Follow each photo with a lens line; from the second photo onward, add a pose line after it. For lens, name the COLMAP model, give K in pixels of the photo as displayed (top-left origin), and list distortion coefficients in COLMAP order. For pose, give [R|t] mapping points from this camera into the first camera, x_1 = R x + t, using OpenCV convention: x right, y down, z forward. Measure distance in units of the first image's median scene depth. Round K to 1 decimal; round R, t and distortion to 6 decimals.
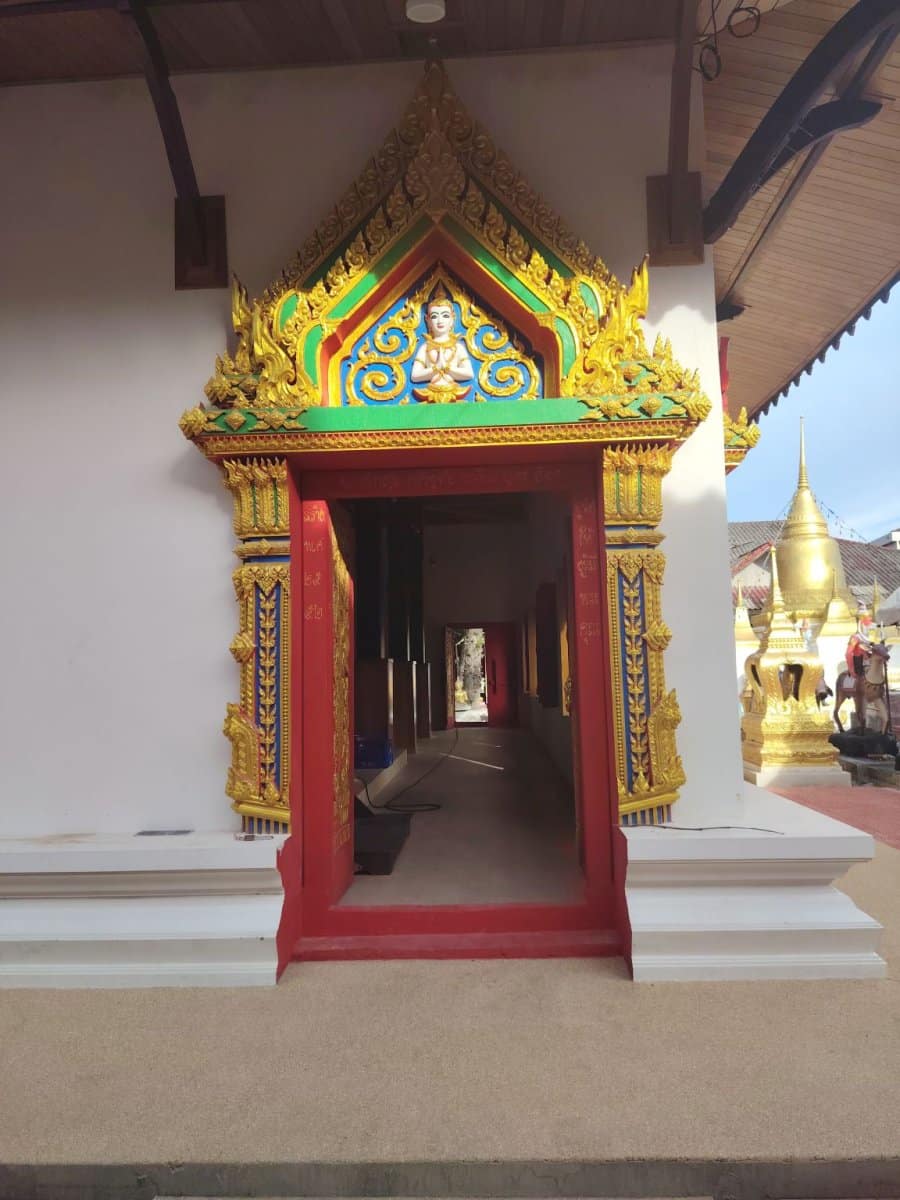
lens RADIAL K [[846.8, 0, 450.0], [0, 846.8, 600.0], [0, 0, 1]] dist [0.027758, -0.041194]
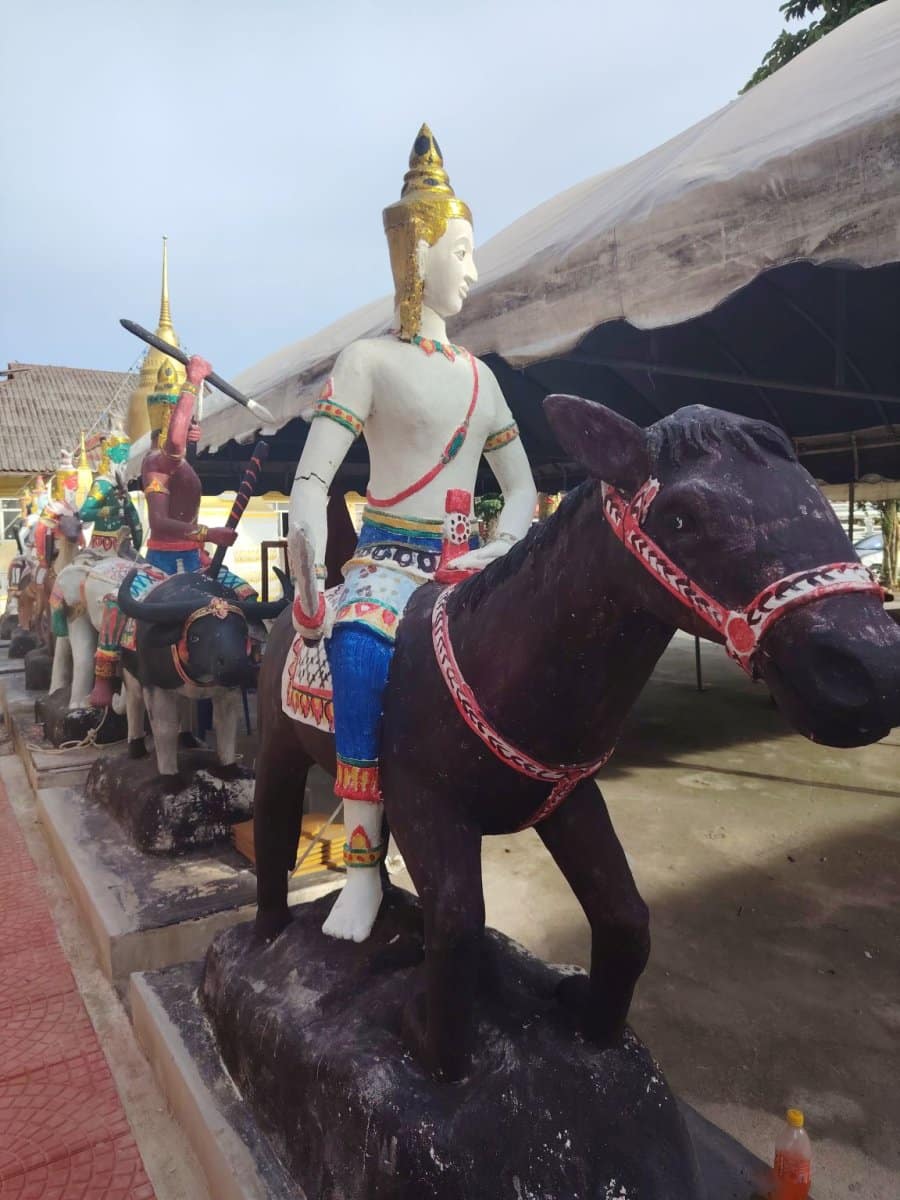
lens RADIAL K [[846.8, 0, 450.0], [0, 846.8, 600.0], [0, 0, 1]] dist [0.027758, -0.041194]
pose [[0.820556, -0.029420, 0.570808, 0.396899], [-0.057695, 0.989310, 0.133929, 0.011232], [-0.568646, -0.142829, 0.810087, 0.322645]]
